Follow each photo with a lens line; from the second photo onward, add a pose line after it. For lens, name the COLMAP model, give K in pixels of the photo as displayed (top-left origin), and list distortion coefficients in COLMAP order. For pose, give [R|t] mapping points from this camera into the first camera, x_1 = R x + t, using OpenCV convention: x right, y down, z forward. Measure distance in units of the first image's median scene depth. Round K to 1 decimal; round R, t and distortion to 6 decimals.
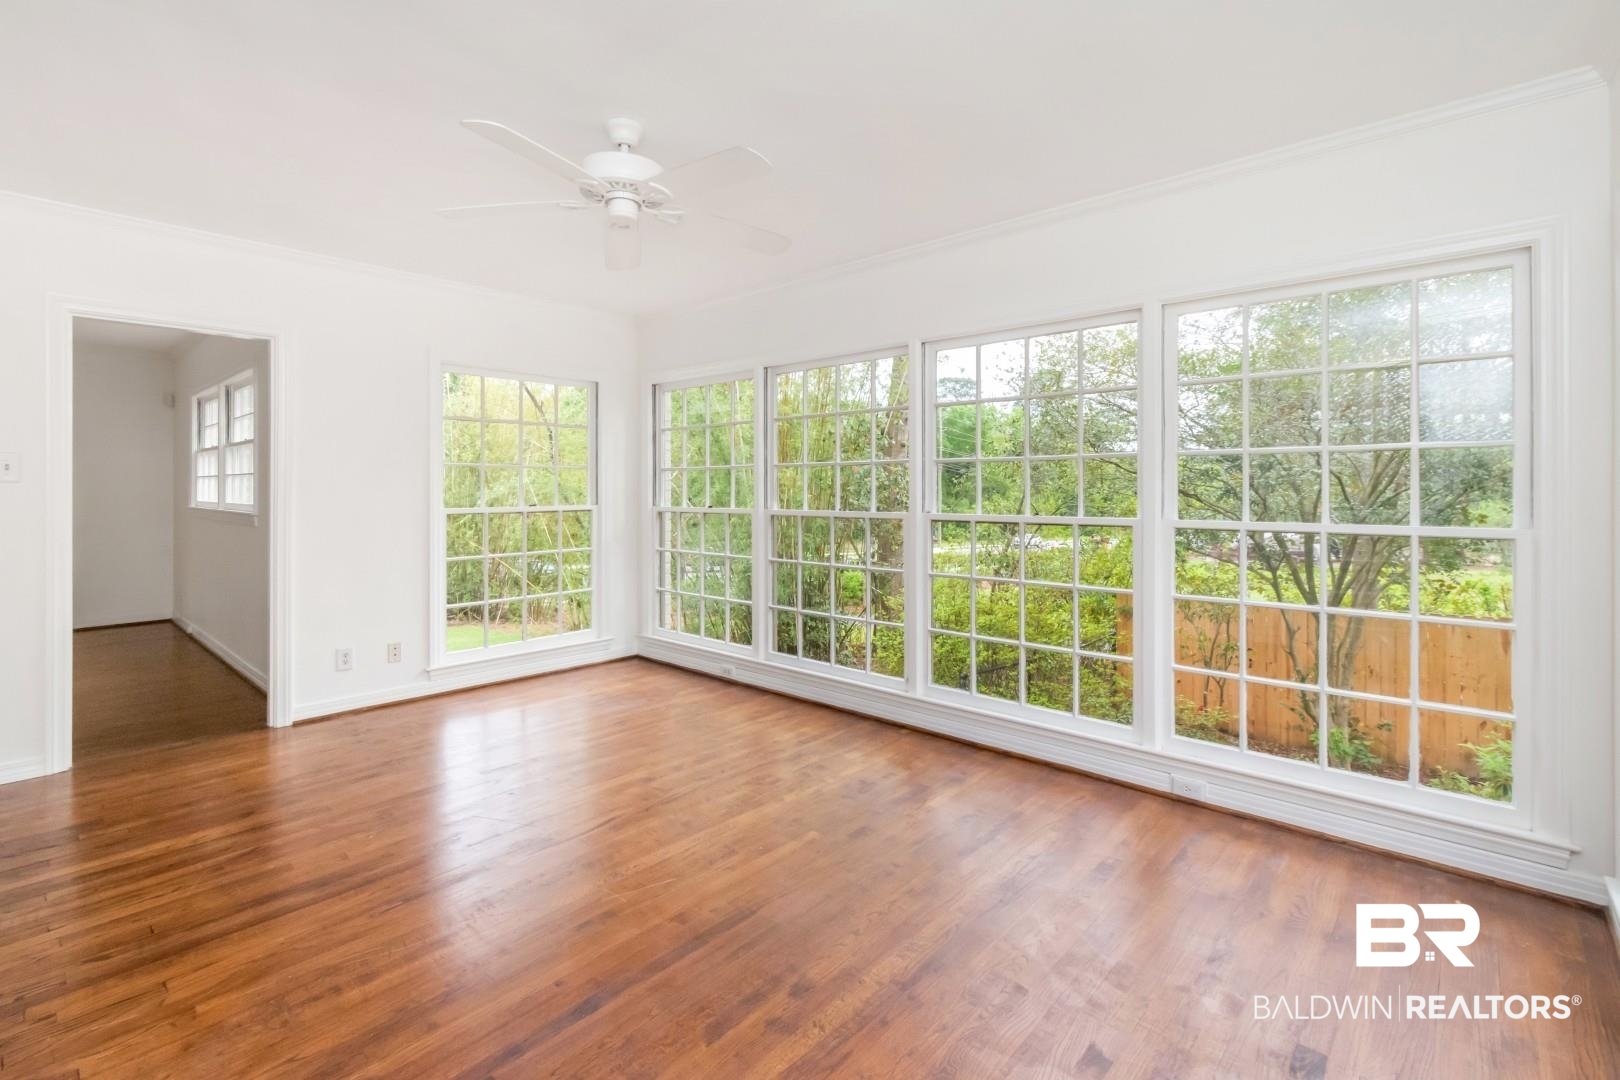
lens RADIAL K [[713.2, 0, 802.8], [0, 713.2, 517.8], [0, 0, 1]] dist [0.001197, 0.000469]
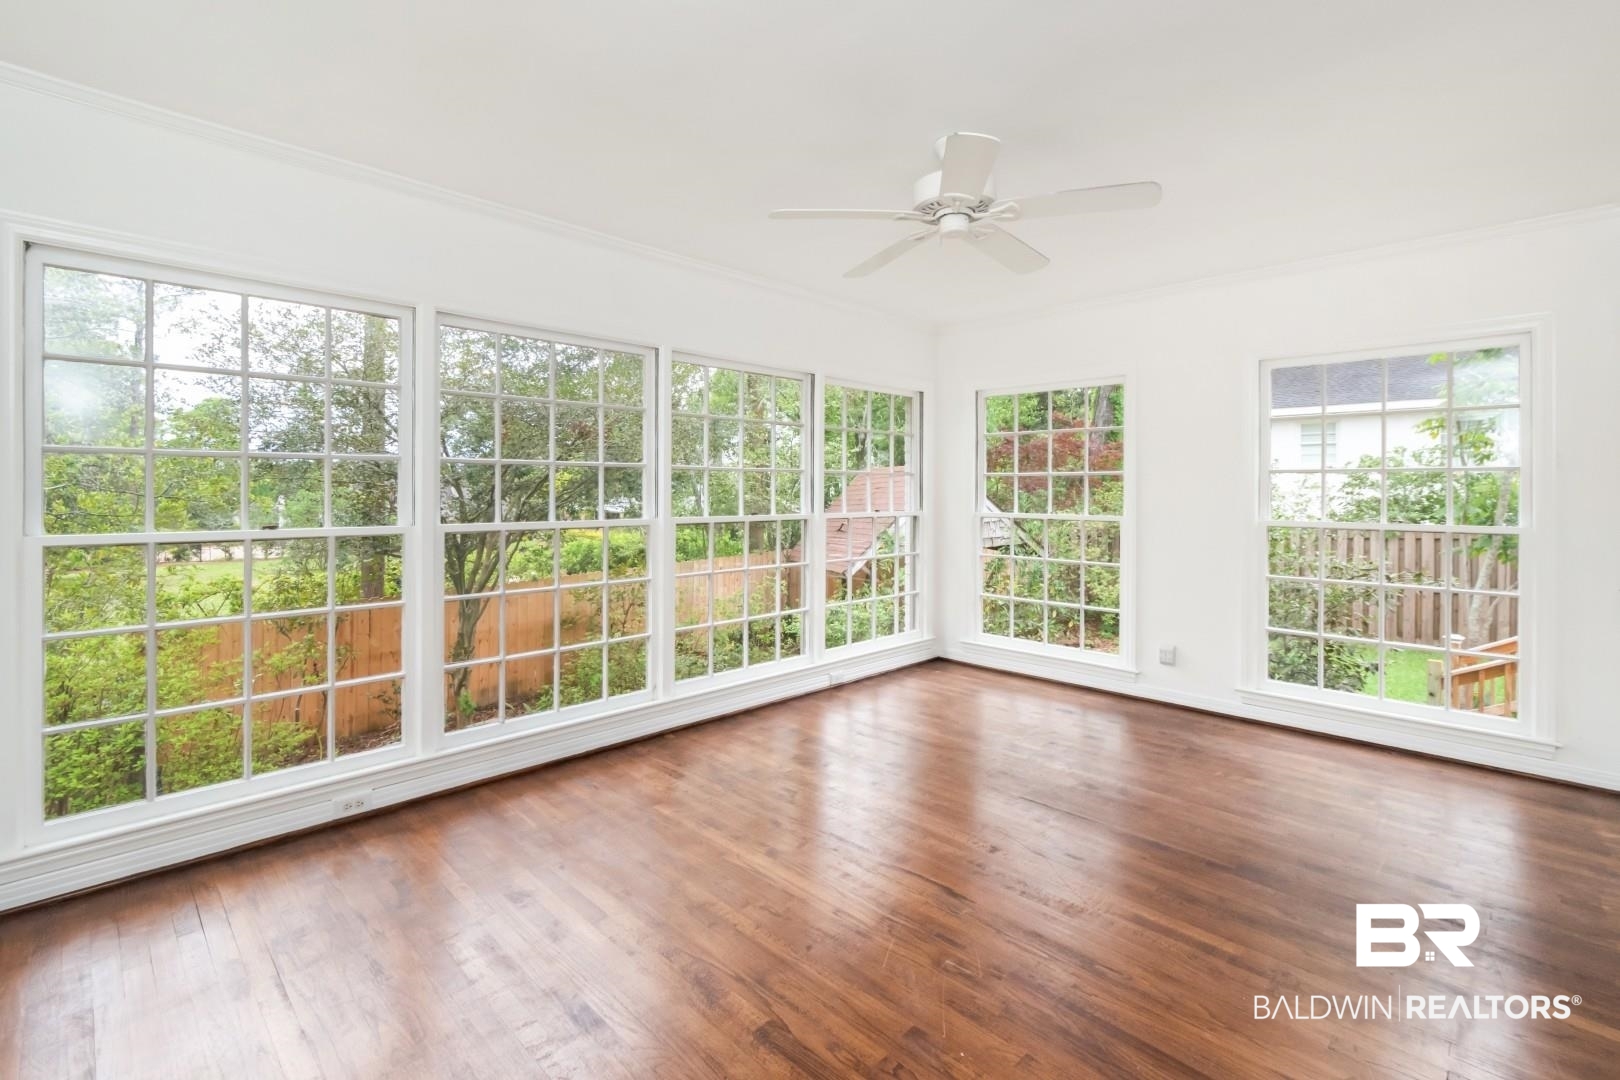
lens RADIAL K [[713.2, 0, 802.8], [0, 713.2, 517.8], [0, 0, 1]] dist [0.001197, 0.000469]
pose [[0.047356, -0.026058, 0.998538, -0.791301], [0.028255, 0.999295, 0.024738, -0.026616], [-0.998478, 0.027042, 0.048058, 0.707053]]
